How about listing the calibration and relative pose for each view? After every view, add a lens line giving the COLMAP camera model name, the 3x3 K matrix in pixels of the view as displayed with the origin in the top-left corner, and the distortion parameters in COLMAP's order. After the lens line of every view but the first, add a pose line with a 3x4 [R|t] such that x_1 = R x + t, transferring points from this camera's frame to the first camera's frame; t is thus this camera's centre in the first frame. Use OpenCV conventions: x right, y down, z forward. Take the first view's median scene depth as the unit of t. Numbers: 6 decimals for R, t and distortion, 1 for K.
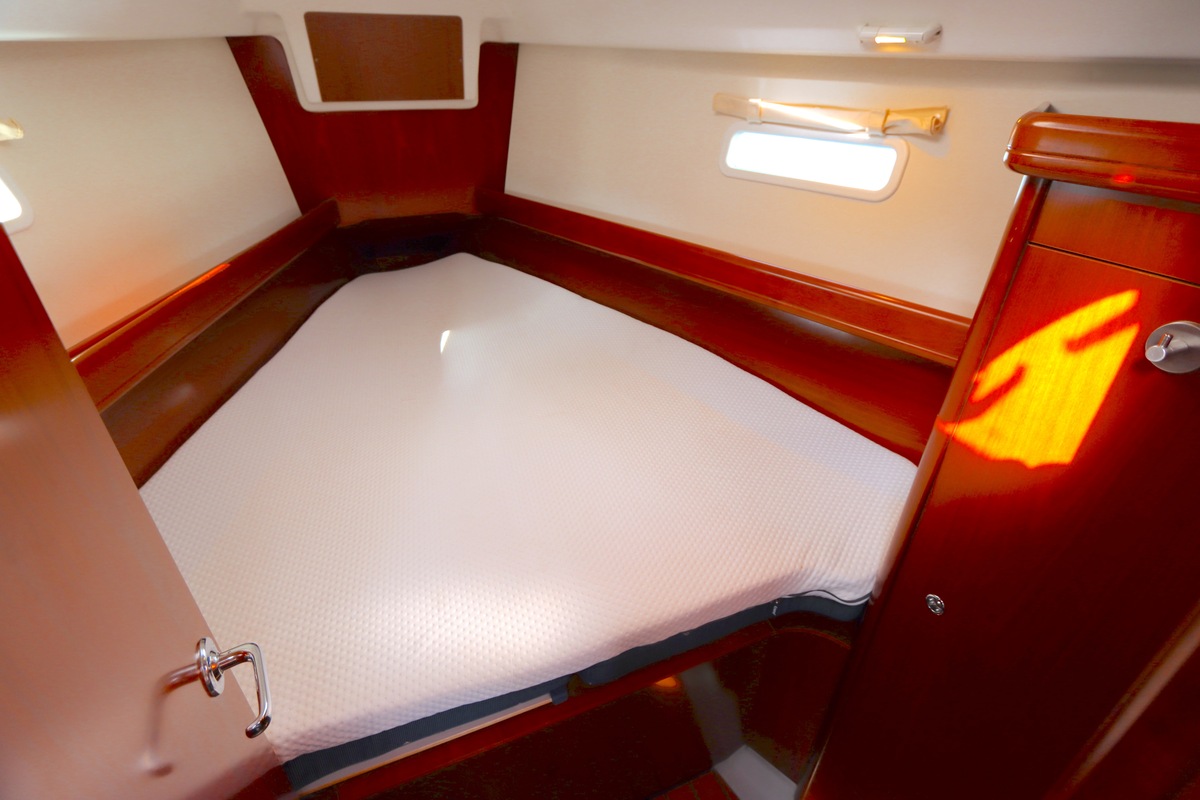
lens RADIAL K [[561.9, 0, 596.8], [0, 561.9, 392.5], [0, 0, 1]] dist [-0.018594, 0.000253]
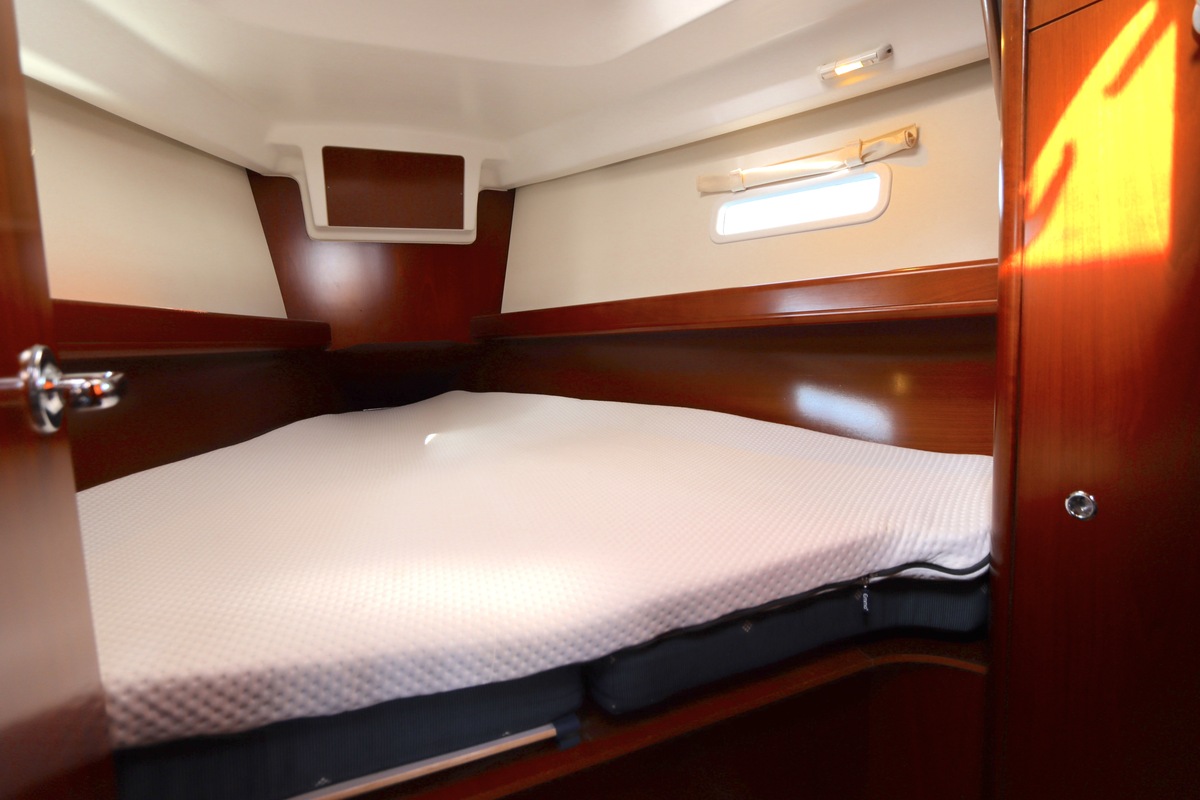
lens RADIAL K [[598.1, 0, 598.8], [0, 598.1, 395.5], [0, 0, 1]] dist [-0.014398, -0.000496]
pose [[0.998644, -0.050984, 0.010512, -0.017311], [0.050747, 0.908482, -0.414832, 0.459771], [0.011600, 0.414803, 0.909837, 0.196327]]
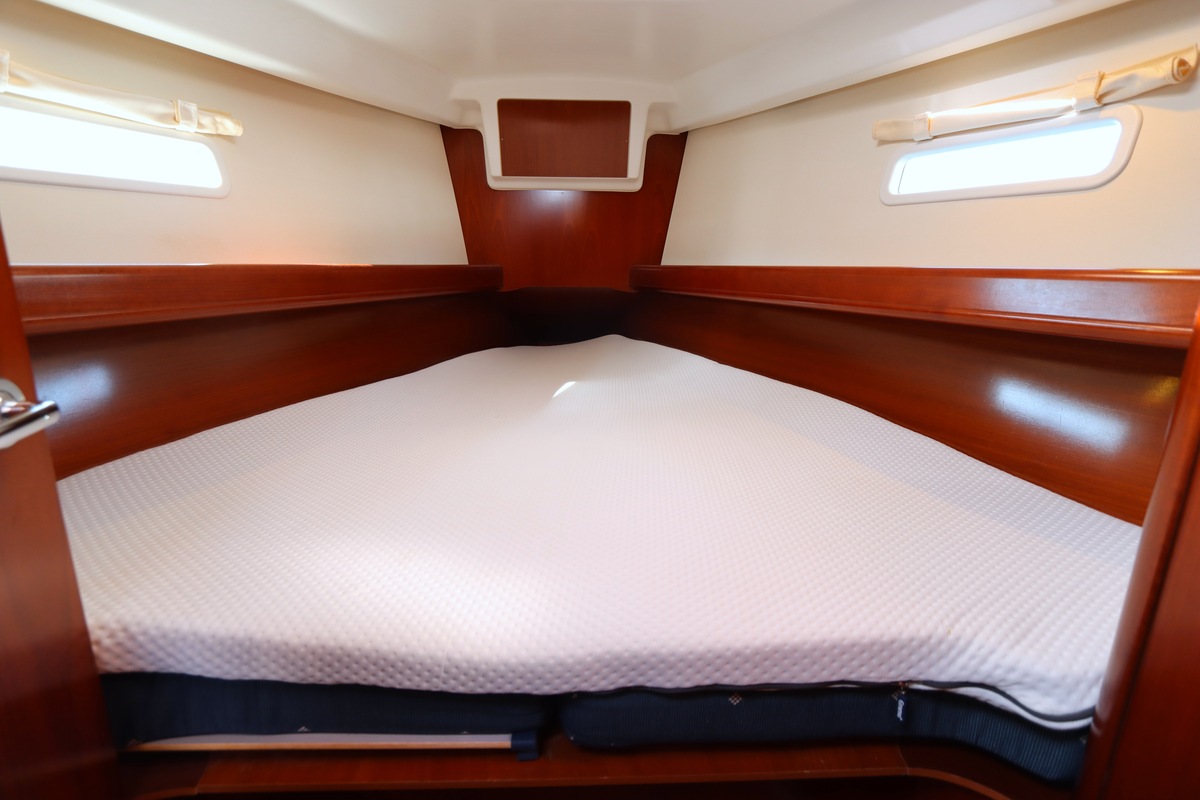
lens RADIAL K [[566.7, 0, 597.1], [0, 566.7, 395.7], [0, 0, 1]] dist [-0.017698, 0.001676]
pose [[0.936420, 0.081346, -0.341322, 0.200760], [-0.179098, 0.947305, -0.265588, 0.298634], [0.301731, 0.309832, 0.901644, 0.280226]]
